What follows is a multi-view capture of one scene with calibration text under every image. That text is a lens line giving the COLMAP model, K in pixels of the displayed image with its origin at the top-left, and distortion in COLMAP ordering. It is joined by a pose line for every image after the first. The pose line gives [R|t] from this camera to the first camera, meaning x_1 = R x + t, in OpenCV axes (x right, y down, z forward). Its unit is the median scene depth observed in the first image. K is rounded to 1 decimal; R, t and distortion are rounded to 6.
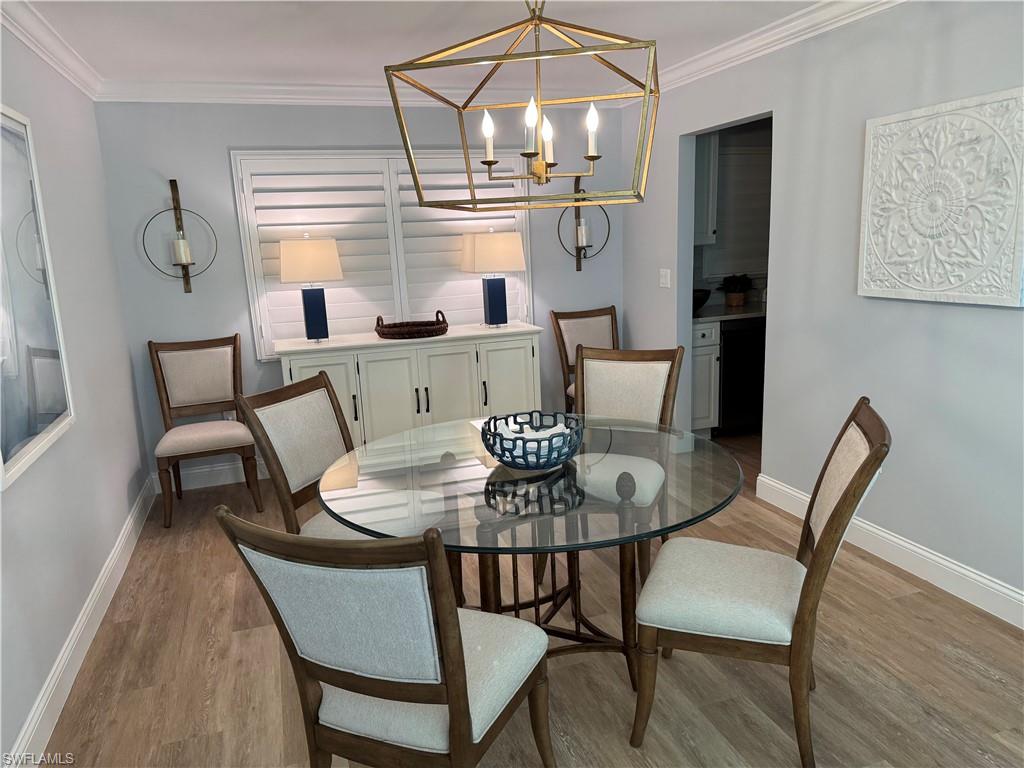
lens RADIAL K [[716.6, 0, 512.0], [0, 716.6, 384.0], [0, 0, 1]] dist [0.043003, 0.000680]
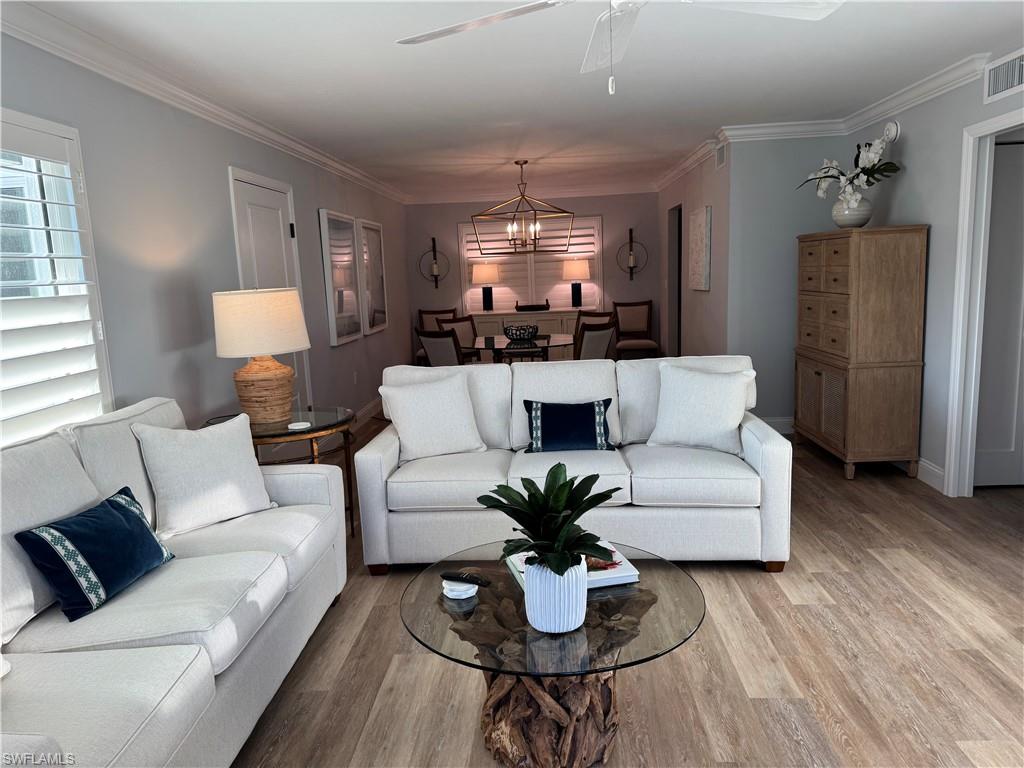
lens RADIAL K [[716.6, 0, 512.0], [0, 716.6, 384.0], [0, 0, 1]] dist [0.043003, 0.000680]
pose [[0.928730, 0.060475, -0.365792, 0.556874], [-0.070993, 0.997359, -0.015358, 0.173604], [0.363897, 0.040232, 0.930570, -0.896506]]
